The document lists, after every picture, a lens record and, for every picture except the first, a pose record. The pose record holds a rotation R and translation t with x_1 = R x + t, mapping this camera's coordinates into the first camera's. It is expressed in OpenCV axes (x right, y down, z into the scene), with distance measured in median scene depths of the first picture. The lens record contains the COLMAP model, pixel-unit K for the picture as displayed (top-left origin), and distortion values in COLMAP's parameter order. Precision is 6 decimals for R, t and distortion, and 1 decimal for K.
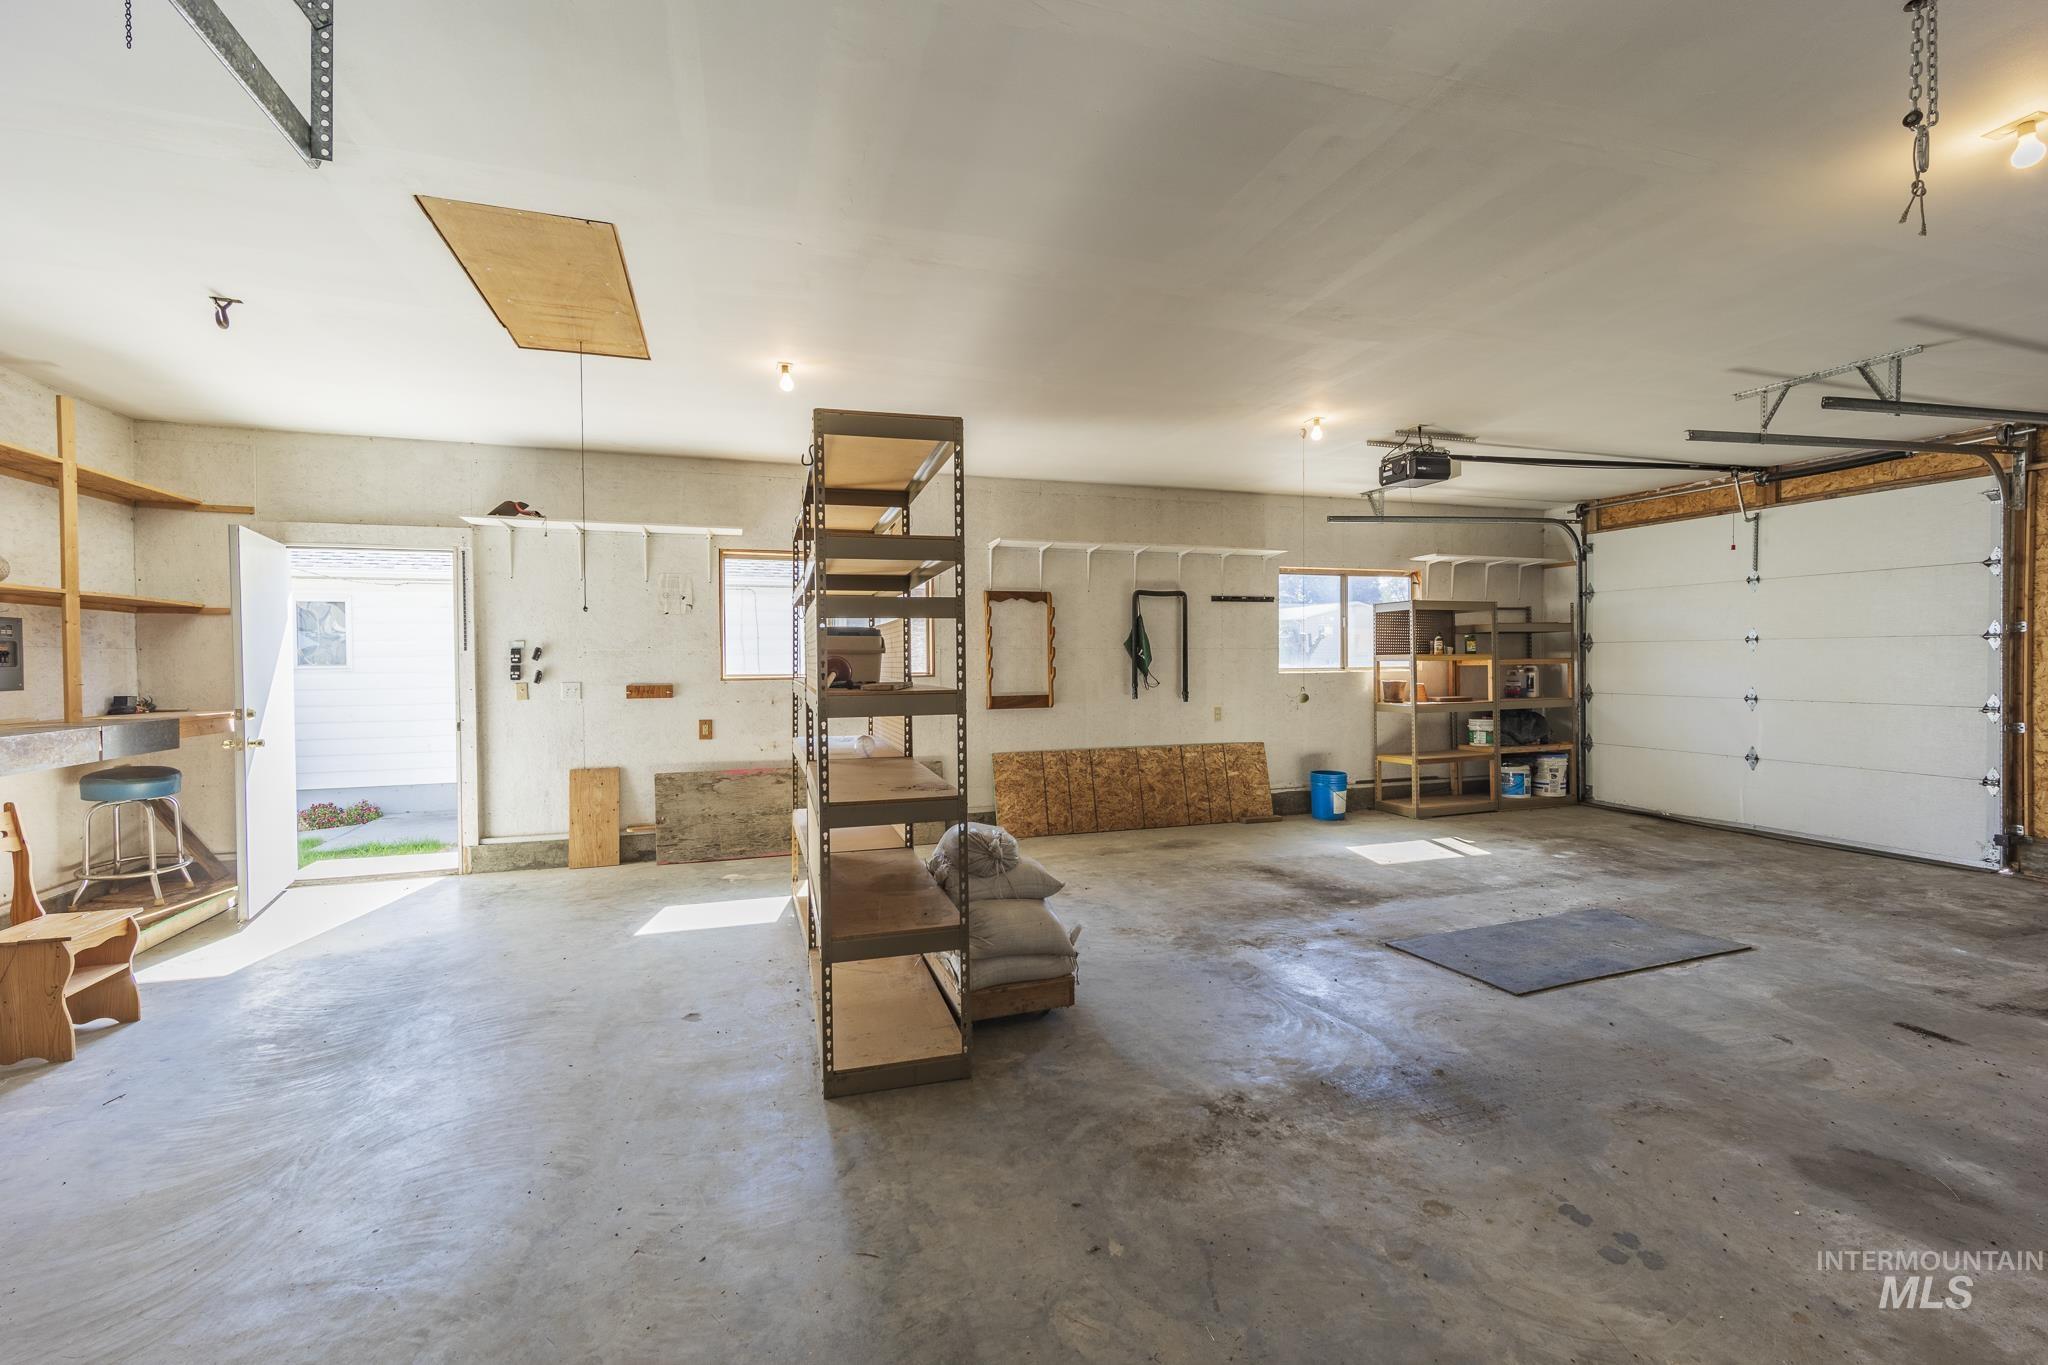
lens RADIAL K [[873.9, 0, 1020.2], [0, 873.9, 674.1], [0, 0, 1]] dist [0.003022, 0.000534]
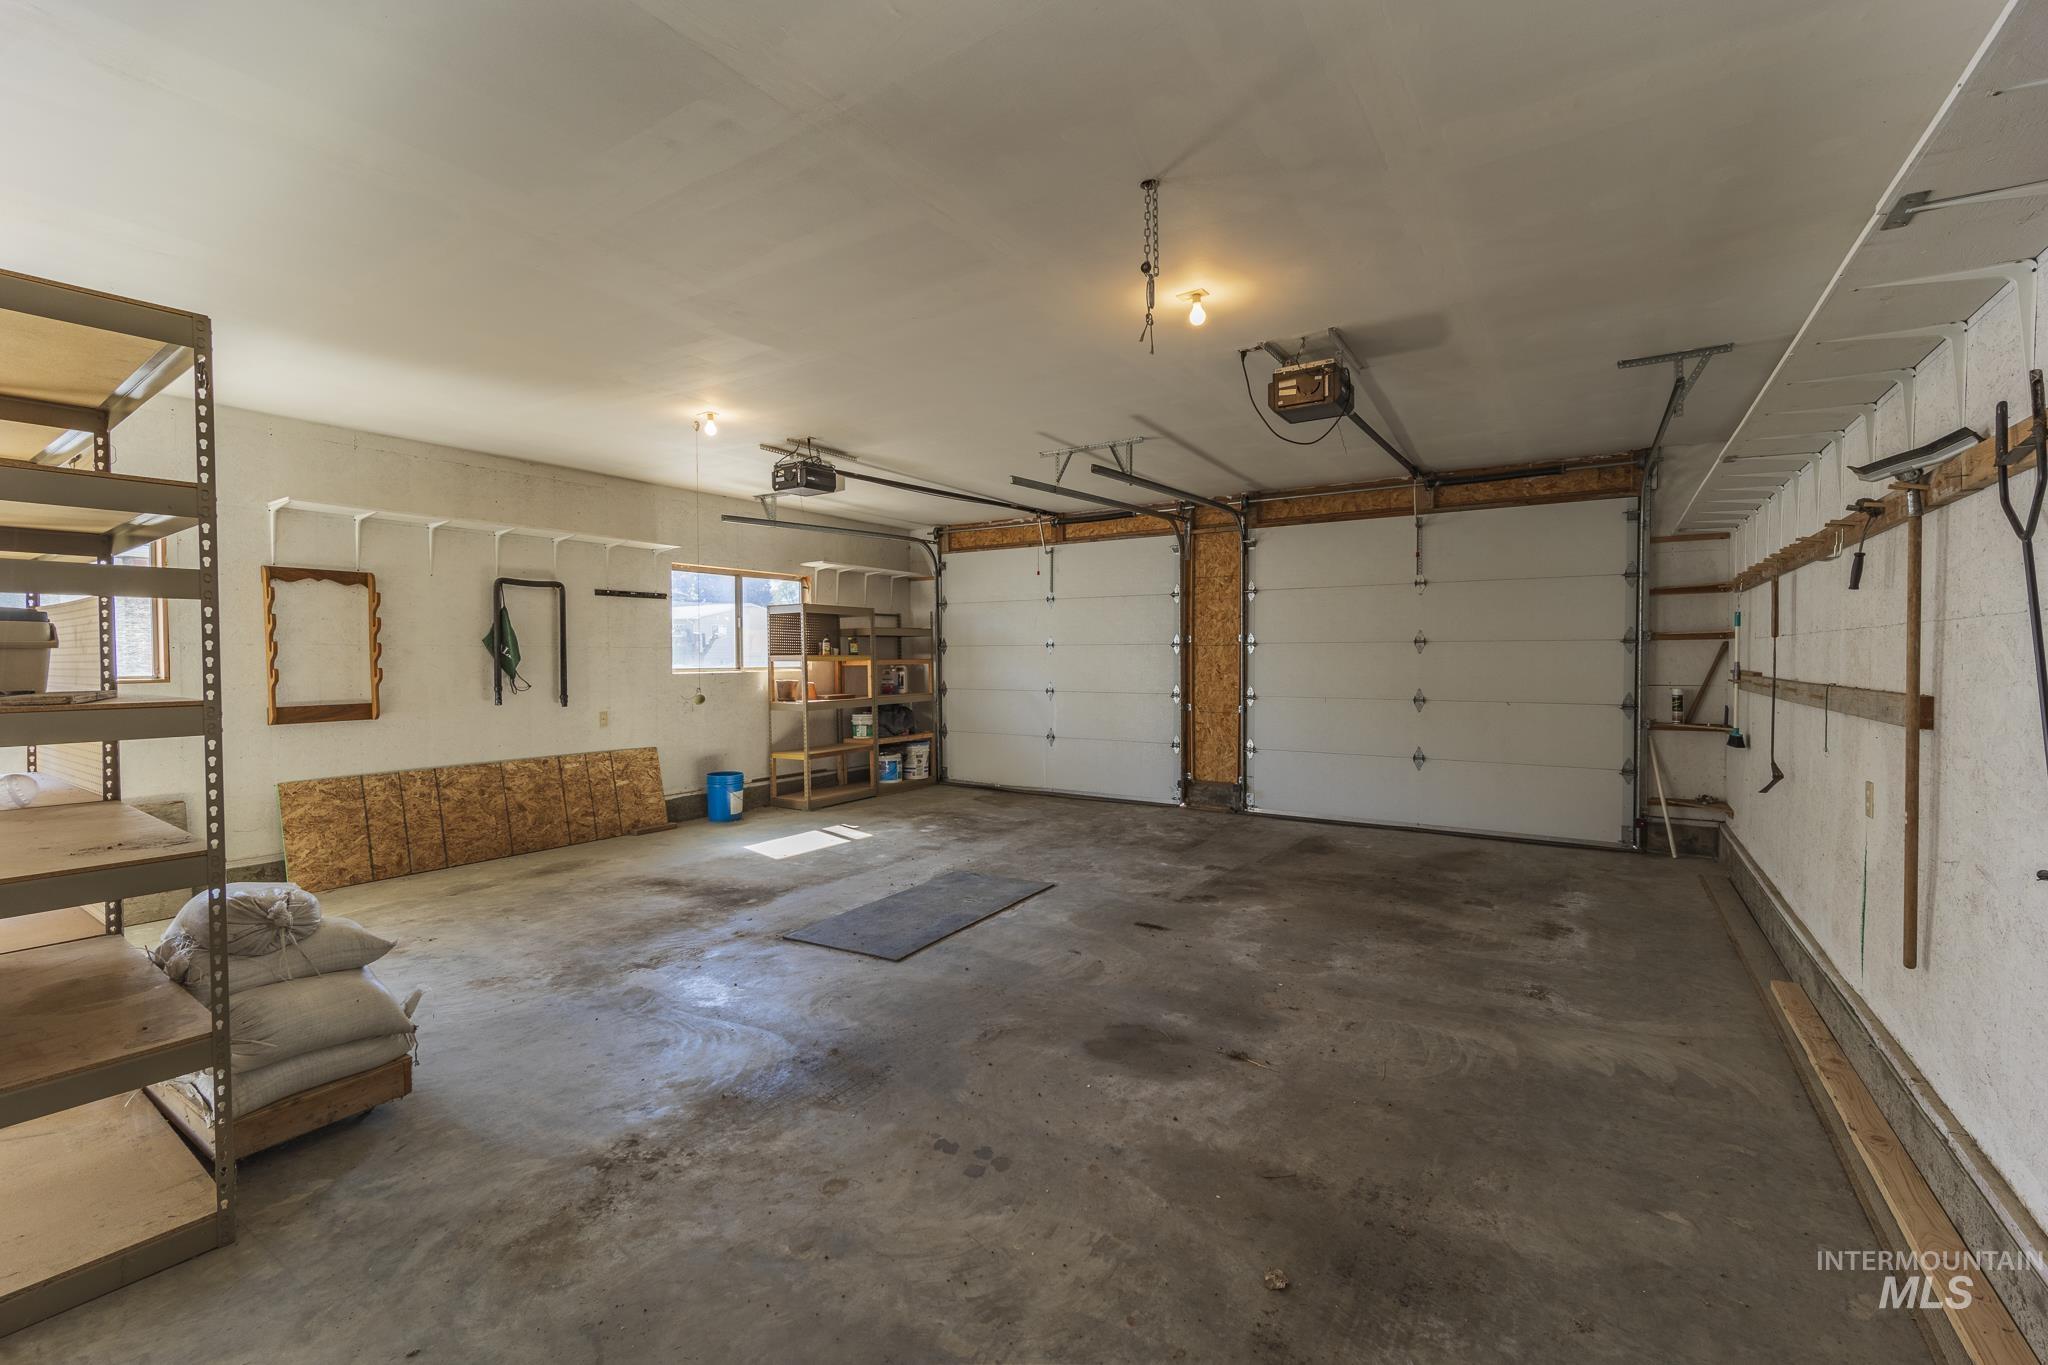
lens RADIAL K [[873.9, 0, 1023.4], [0, 873.9, 674.8], [0, 0, 1]] dist [0.003022, 0.000534]
pose [[0.783578, -0.007767, 0.621245, 0.004584], [0.007536, 0.999967, 0.002997, -0.000069], [-0.621248, 0.002333, 0.783611, 0.022185]]
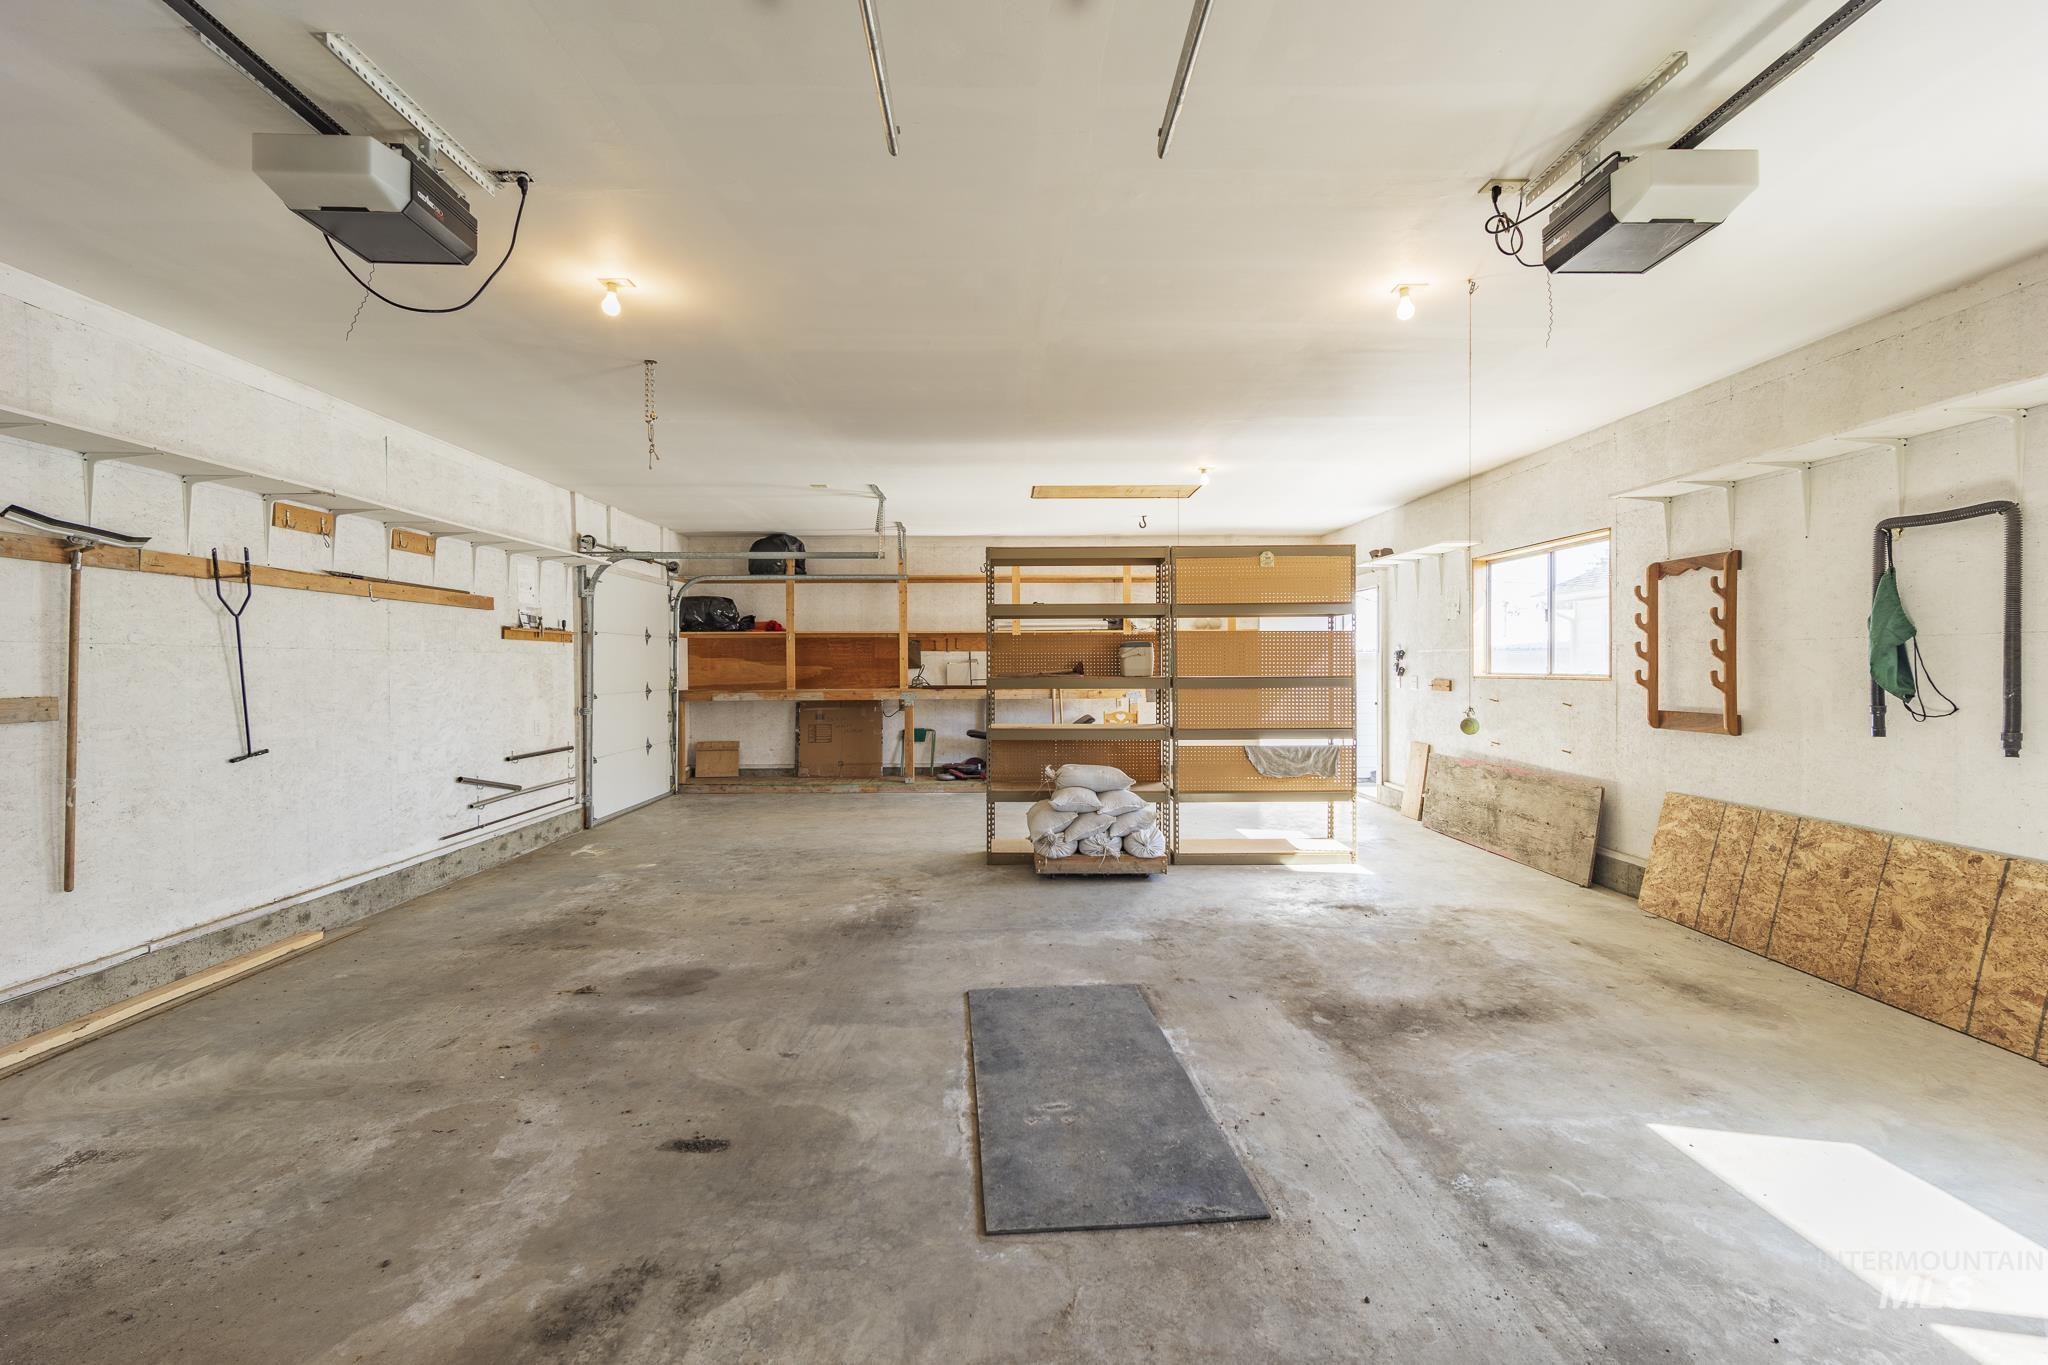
lens RADIAL K [[873.9, 0, 1019.7], [0, 873.9, 672.7], [0, 0, 1]] dist [0.003022, 0.000534]
pose [[-0.295500, 0.017835, -0.955176, 1.282946], [-0.009282, 0.999725, 0.021539, -0.025104], [0.955298, 0.015231, -0.295253, 1.140340]]
